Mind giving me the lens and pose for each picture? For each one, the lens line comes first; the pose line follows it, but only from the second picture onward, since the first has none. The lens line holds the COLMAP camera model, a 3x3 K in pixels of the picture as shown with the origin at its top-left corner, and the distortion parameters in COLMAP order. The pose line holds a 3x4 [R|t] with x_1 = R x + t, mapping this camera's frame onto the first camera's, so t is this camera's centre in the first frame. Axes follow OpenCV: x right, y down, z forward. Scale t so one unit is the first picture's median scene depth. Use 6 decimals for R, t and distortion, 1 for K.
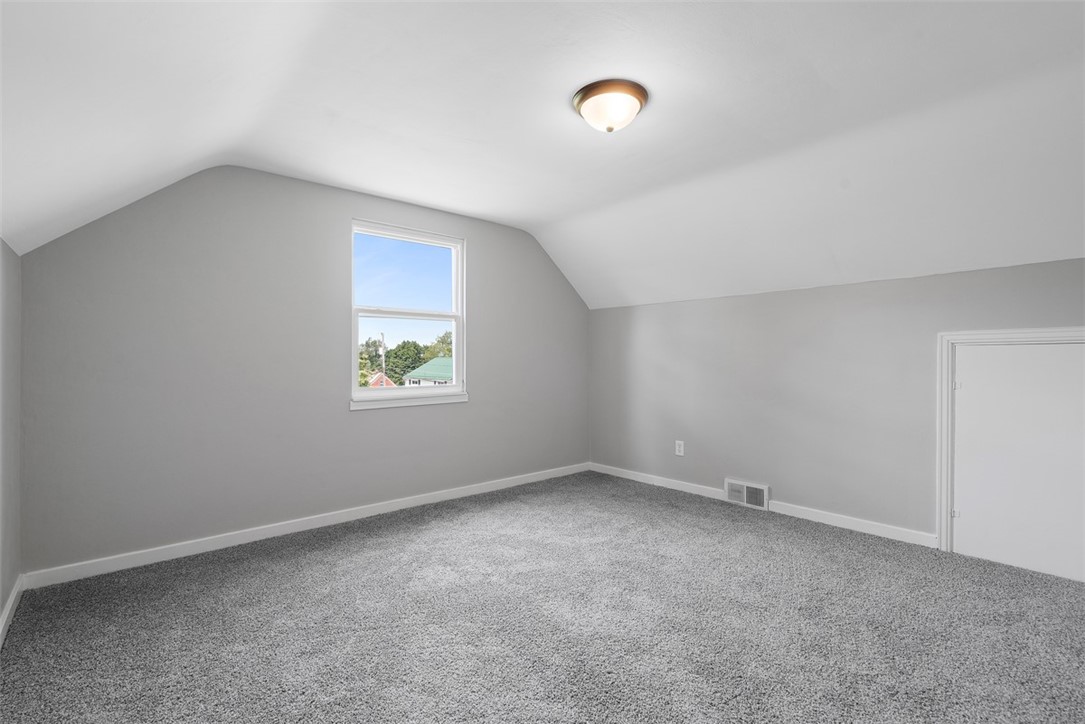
lens RADIAL K [[497.8, 0, 548.1], [0, 497.8, 356.7], [0, 0, 1]] dist [-0.003303, 0.002837]
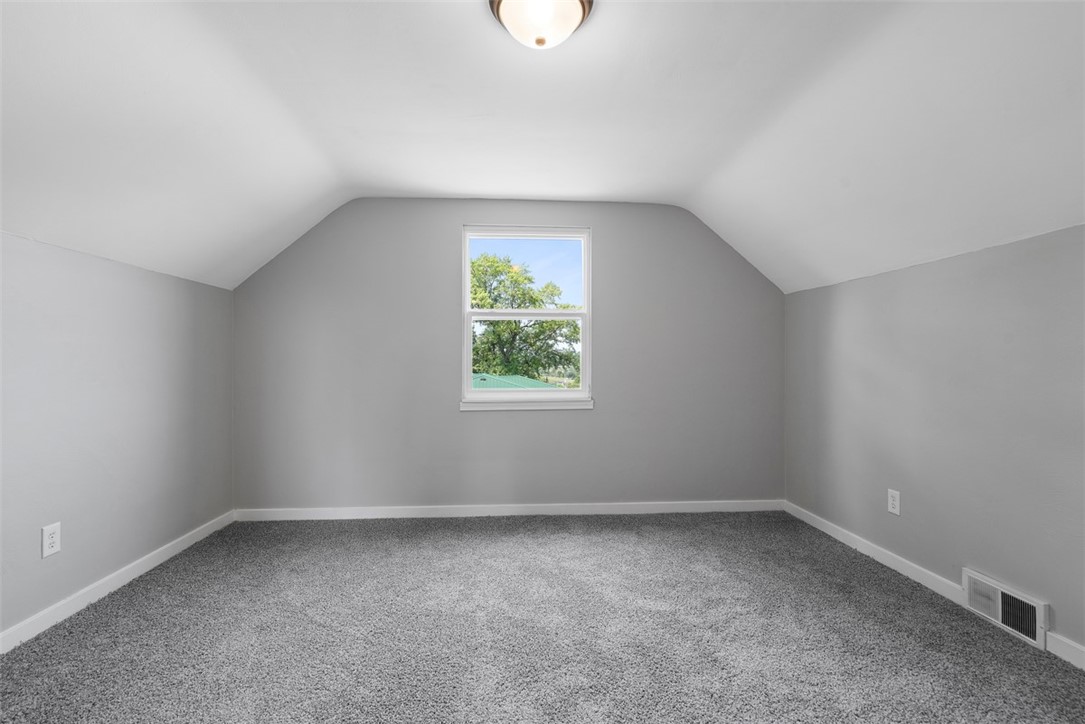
lens RADIAL K [[497.8, 0, 534.6], [0, 497.8, 364.6], [0, 0, 1]] dist [-0.003303, 0.002837]
pose [[0.787854, 0.001741, -0.615859, 0.331647], [0.003976, 0.999961, 0.007912, 0.003349], [0.615849, -0.008682, 0.787816, 0.252336]]
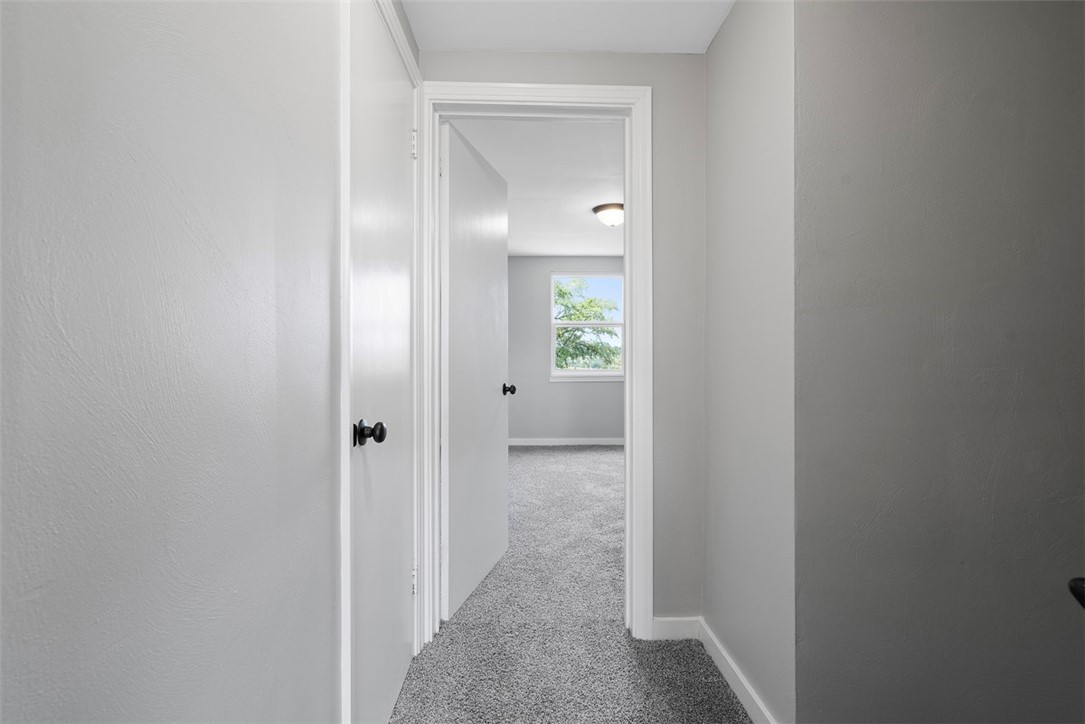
lens RADIAL K [[497.8, 0, 543.9], [0, 497.8, 357.7], [0, 0, 1]] dist [-0.003303, 0.002837]
pose [[0.768764, 0.004755, -0.639515, 0.640376], [0.004622, 0.999905, 0.012990, 0.000458], [0.639516, -0.012942, 0.768669, -0.325783]]
